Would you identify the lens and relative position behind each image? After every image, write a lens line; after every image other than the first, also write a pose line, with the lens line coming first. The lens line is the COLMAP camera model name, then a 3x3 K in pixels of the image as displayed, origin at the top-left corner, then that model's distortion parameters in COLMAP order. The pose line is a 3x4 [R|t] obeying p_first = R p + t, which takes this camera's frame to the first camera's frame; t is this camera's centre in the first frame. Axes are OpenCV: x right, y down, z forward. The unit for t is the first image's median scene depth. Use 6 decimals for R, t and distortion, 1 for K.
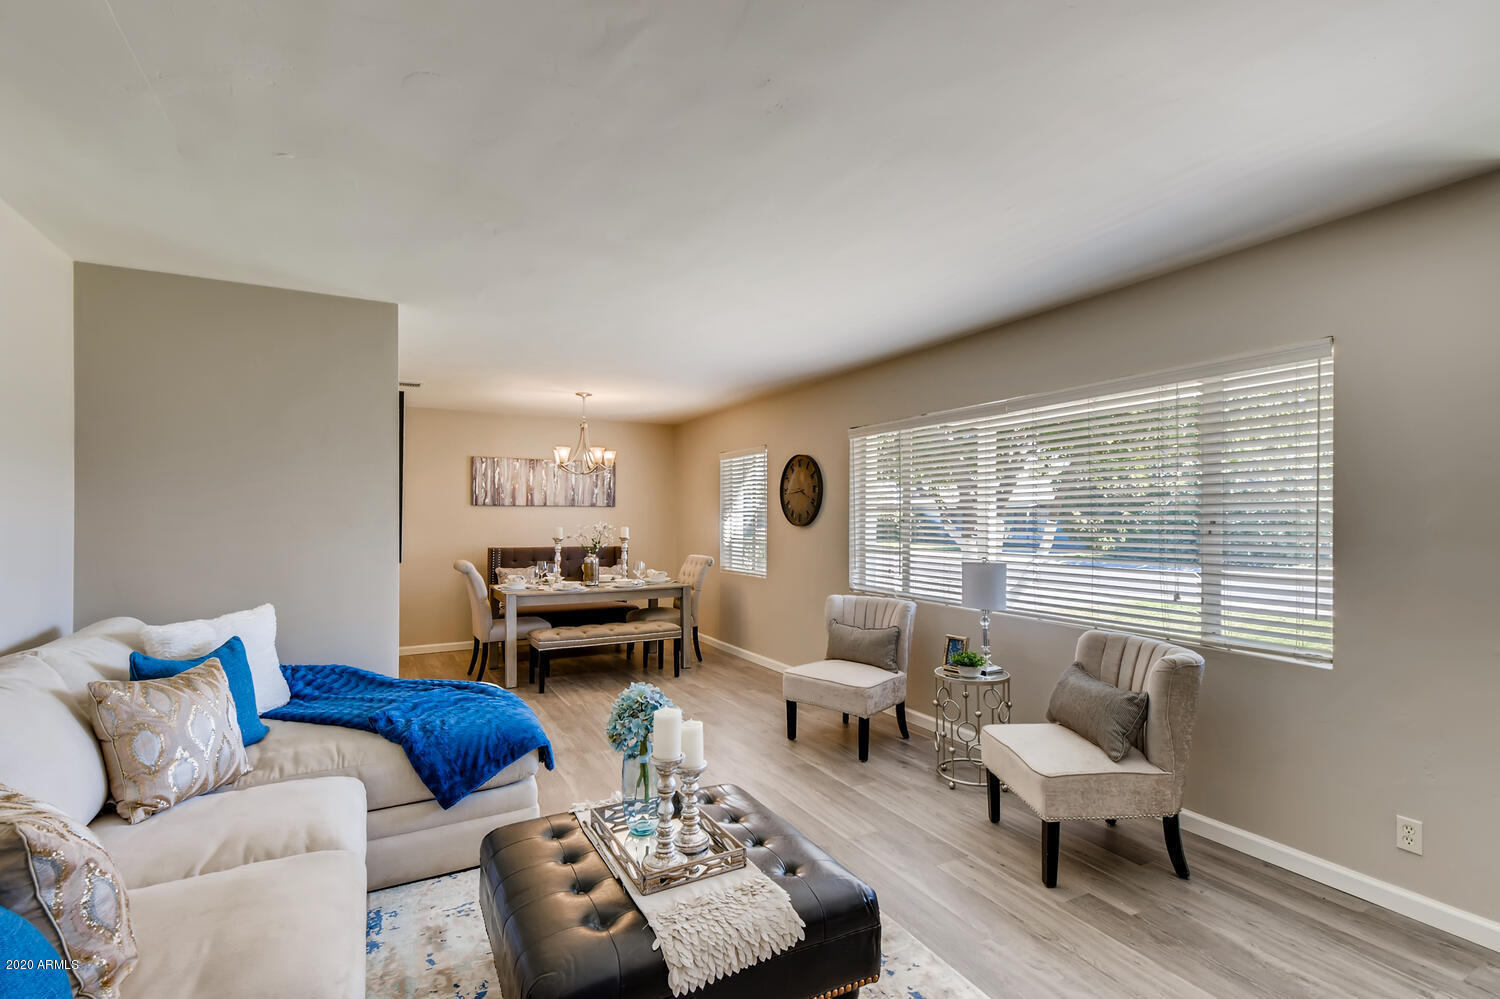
lens RADIAL K [[700.6, 0, 747.6], [0, 700.6, 513.1], [0, 0, 1]] dist [0.027161, -0.001269]
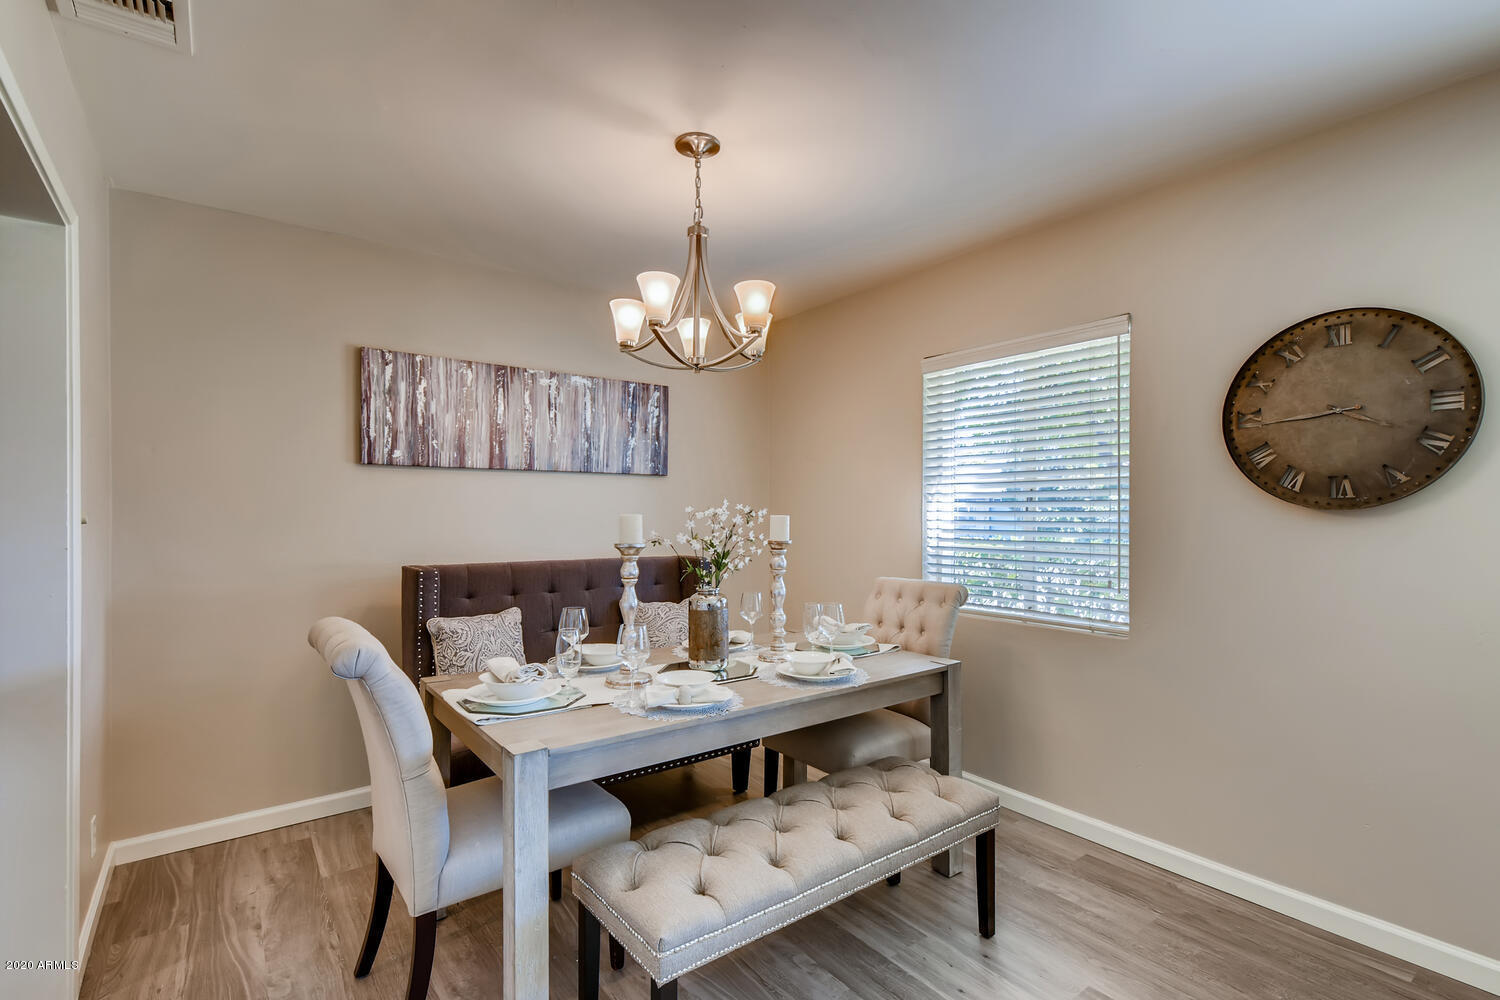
lens RADIAL K [[688.6, 0, 758.2], [0, 688.6, 511.9], [0, 0, 1]] dist [0.011776, -0.000915]
pose [[0.986054, -0.001010, 0.166421, -0.225004], [0.000236, 0.999989, 0.004673, 0.015331], [-0.166424, -0.004569, 0.986044, 0.551997]]
